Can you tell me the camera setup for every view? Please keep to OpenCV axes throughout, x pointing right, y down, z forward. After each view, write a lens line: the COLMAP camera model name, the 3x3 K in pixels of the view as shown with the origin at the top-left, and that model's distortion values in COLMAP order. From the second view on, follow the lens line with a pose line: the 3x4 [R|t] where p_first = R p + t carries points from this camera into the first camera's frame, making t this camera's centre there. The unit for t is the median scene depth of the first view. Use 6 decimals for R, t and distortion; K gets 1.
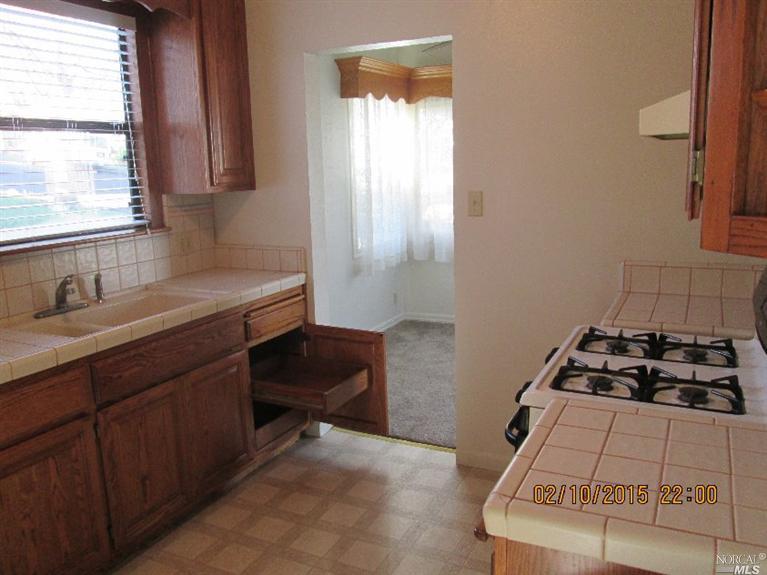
lens RADIAL K [[637.6, 0, 383.5], [0, 637.6, 287.5], [0, 0, 1]] dist [-0.038880, 0.018753]
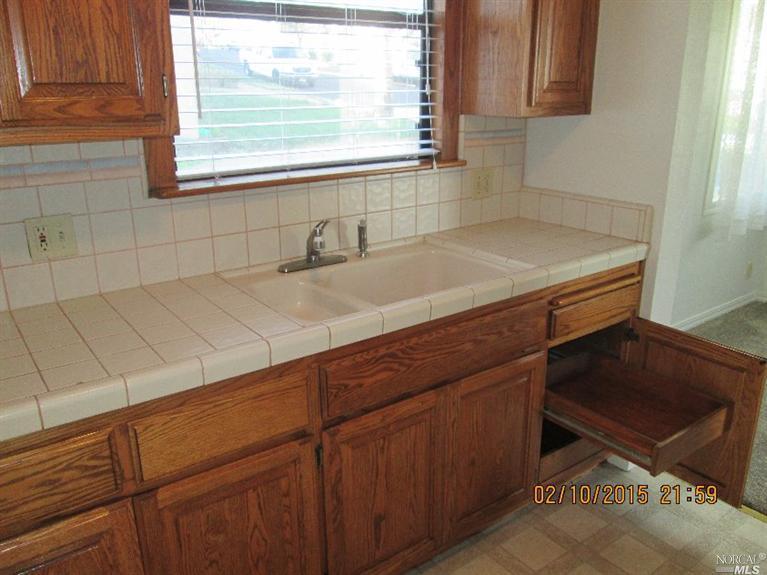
lens RADIAL K [[637.6, 0, 383.5], [0, 637.6, 287.5], [0, 0, 1]] dist [-0.038880, 0.018753]
pose [[0.890122, 0.158168, -0.427395, -0.084499], [-0.105335, 0.983850, 0.144719, -0.049511], [0.443382, -0.083798, 0.892407, 0.299462]]
